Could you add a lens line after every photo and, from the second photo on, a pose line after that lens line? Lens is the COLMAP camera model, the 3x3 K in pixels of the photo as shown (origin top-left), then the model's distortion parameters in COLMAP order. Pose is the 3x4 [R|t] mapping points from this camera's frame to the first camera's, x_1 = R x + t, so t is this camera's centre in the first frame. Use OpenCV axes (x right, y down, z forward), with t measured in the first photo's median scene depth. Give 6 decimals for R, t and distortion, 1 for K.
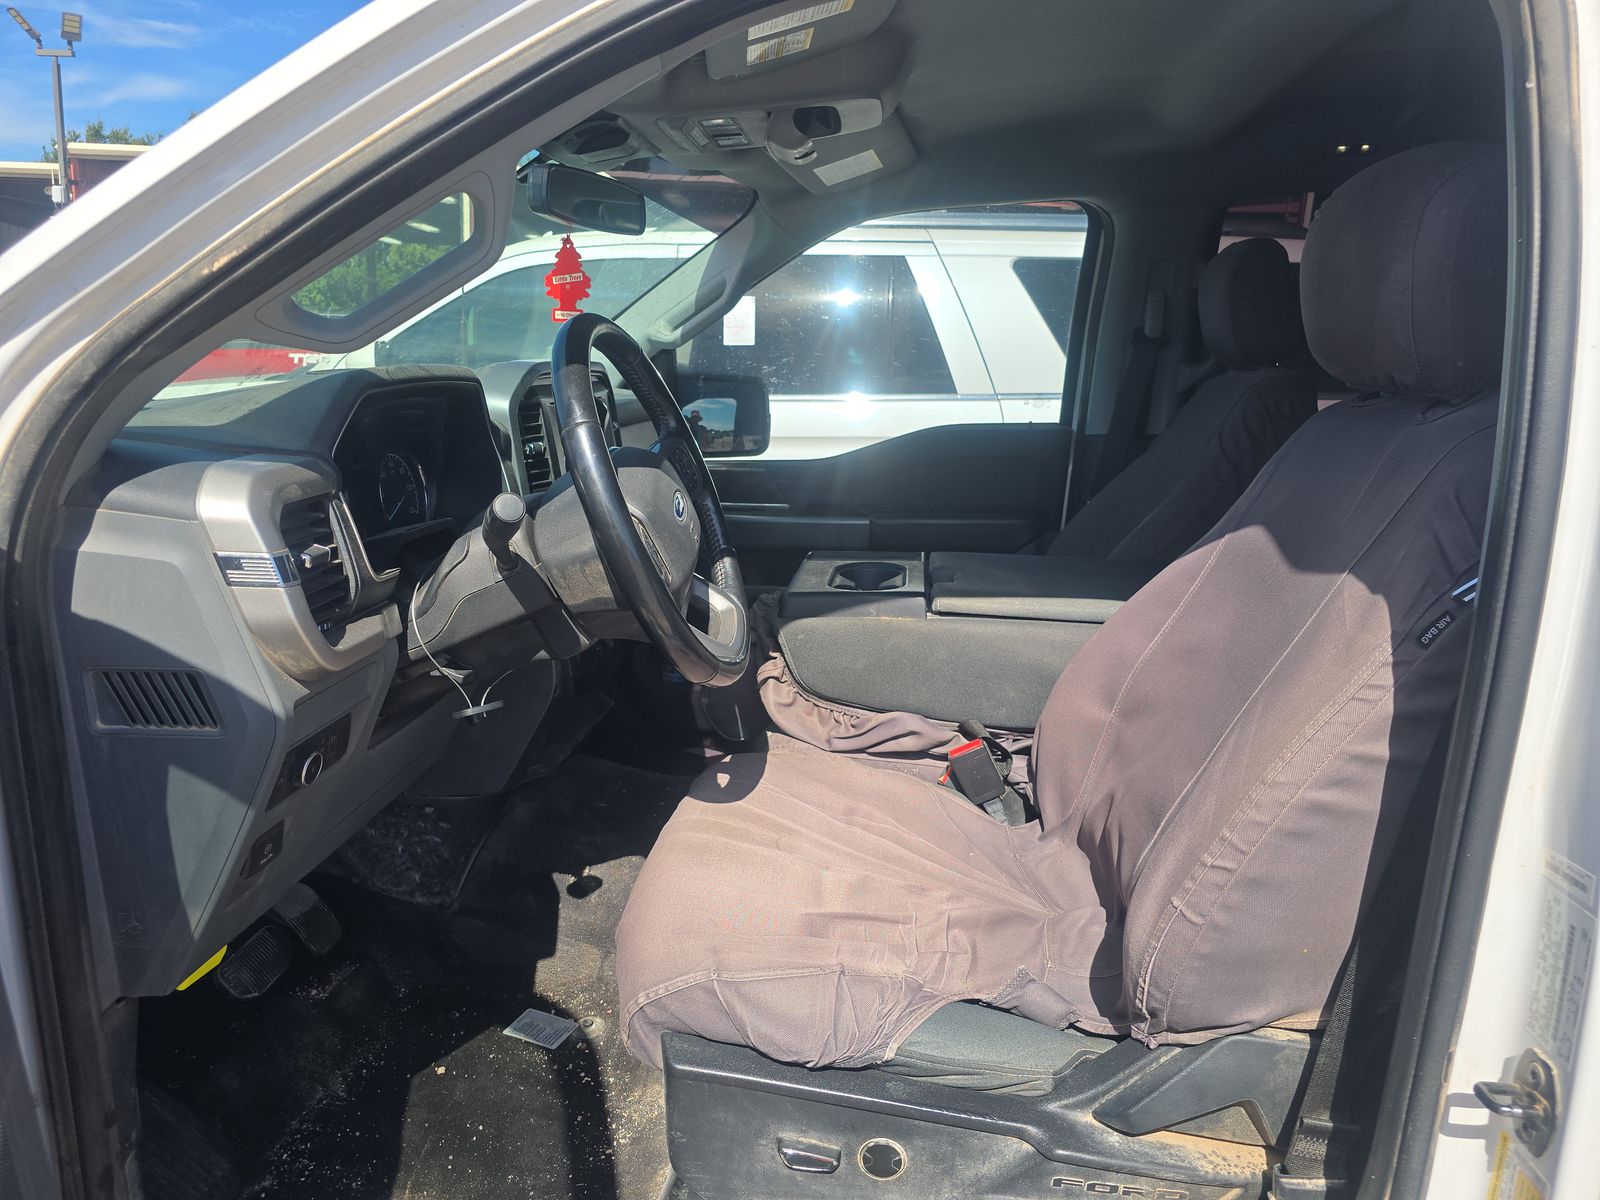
lens RADIAL K [[1144.5, 0, 800.0], [0, 1144.5, 600.0], [0, 0, 1]] dist [0.080436, -0.080133]
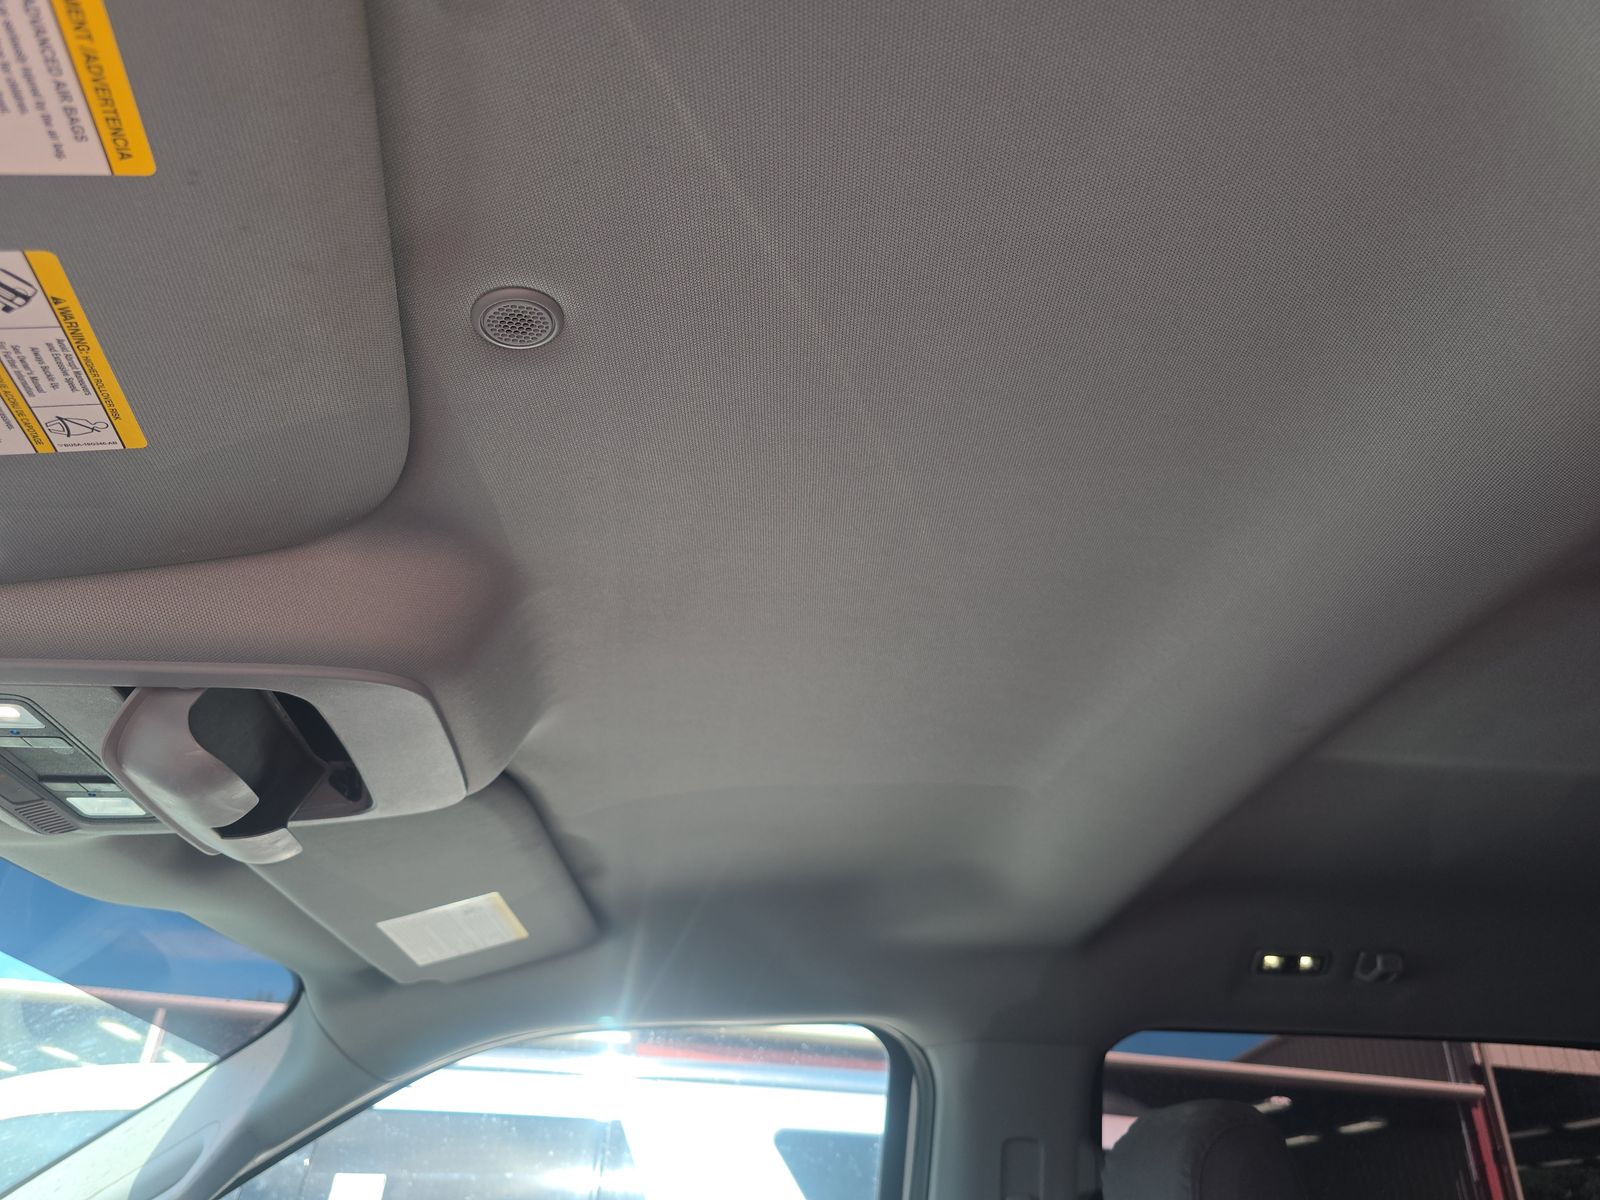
lens RADIAL K [[1144.5, 0, 800.0], [0, 1144.5, 600.0], [0, 0, 1]] dist [0.080436, -0.080133]
pose [[0.985307, 0.098093, 0.139816, 0.100365], [0.021297, 0.741668, -0.670429, -0.109718], [-0.169461, 0.663556, 0.728681, 0.431177]]
